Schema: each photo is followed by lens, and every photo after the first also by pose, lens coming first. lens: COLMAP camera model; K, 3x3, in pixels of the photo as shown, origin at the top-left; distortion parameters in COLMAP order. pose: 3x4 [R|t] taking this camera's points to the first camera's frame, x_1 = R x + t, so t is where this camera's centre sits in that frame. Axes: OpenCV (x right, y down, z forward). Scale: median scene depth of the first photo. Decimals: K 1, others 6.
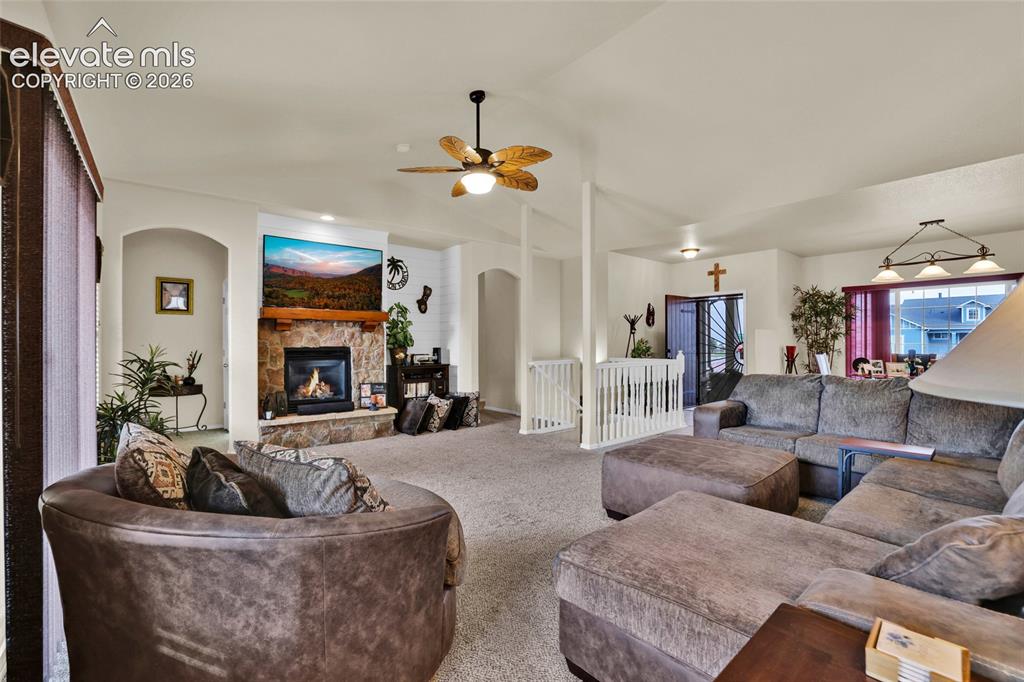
lens RADIAL K [[443.9, 0, 506.9], [0, 443.9, 338.7], [0, 0, 1]] dist [-0.013209, 0.001321]
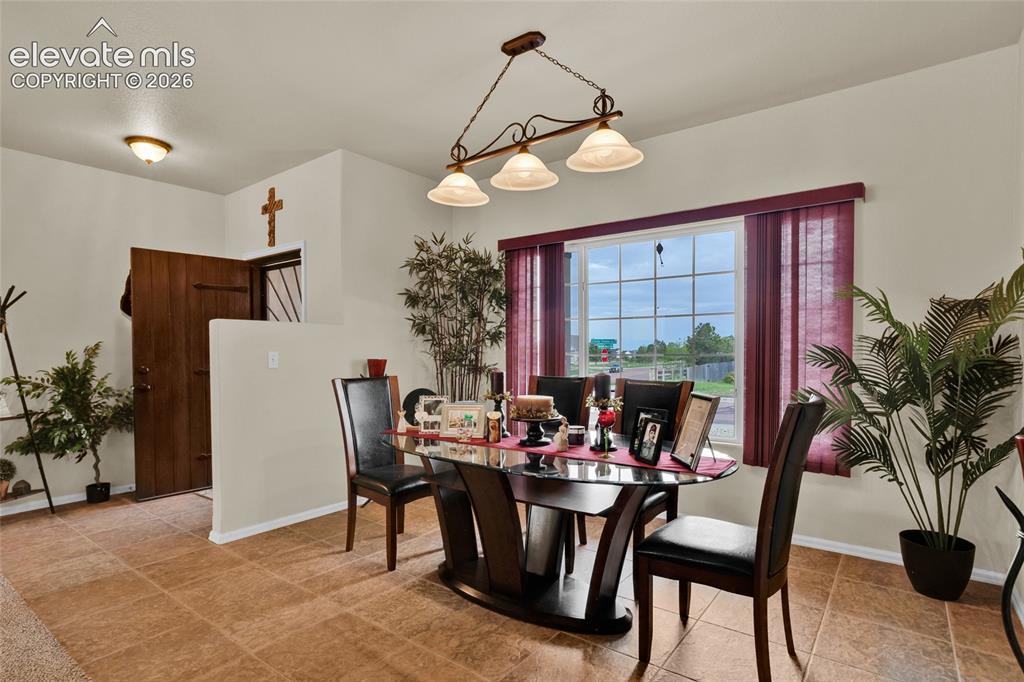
lens RADIAL K [[531.1, 0, 516.2], [0, 531.1, 347.4], [0, 0, 1]] dist [0.004176, 0.005032]
pose [[0.974792, -0.000053, 0.223116, 8.043948], [0.001447, 0.999980, -0.006086, 0.096673], [-0.223111, 0.006256, 0.974773, 5.025796]]
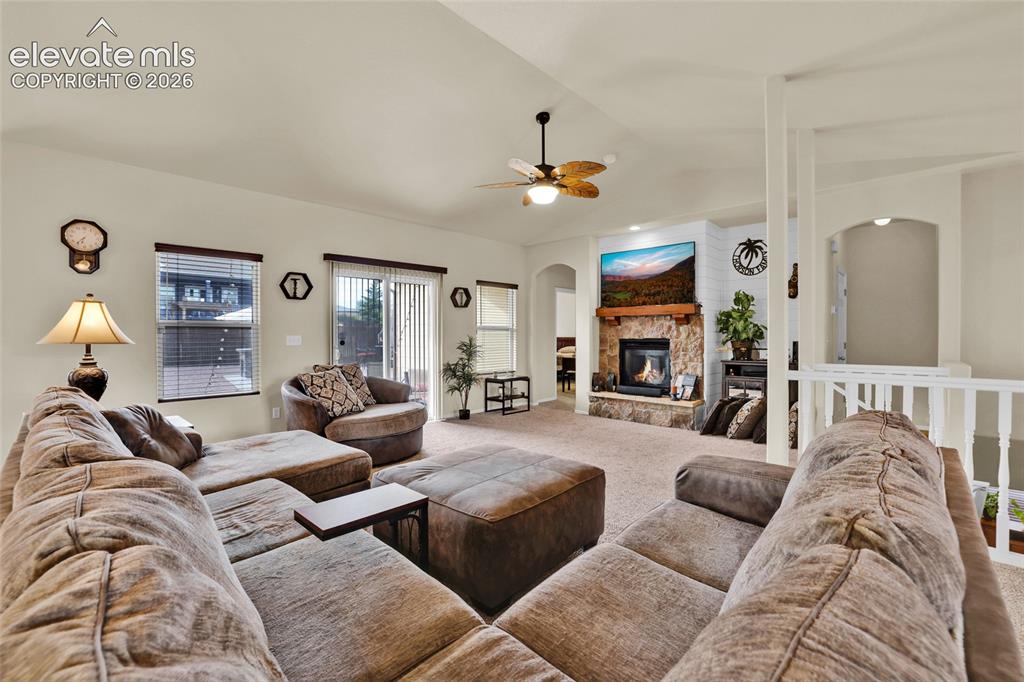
lens RADIAL K [[443.9, 0, 513.0], [0, 443.9, 339.9], [0, 0, 1]] dist [-0.013209, 0.001321]
pose [[0.174533, 0.019842, -0.984451, 0.658767], [0.011402, 0.999689, 0.022171, -0.007376], [0.984585, -0.015094, 0.174252, 0.455484]]
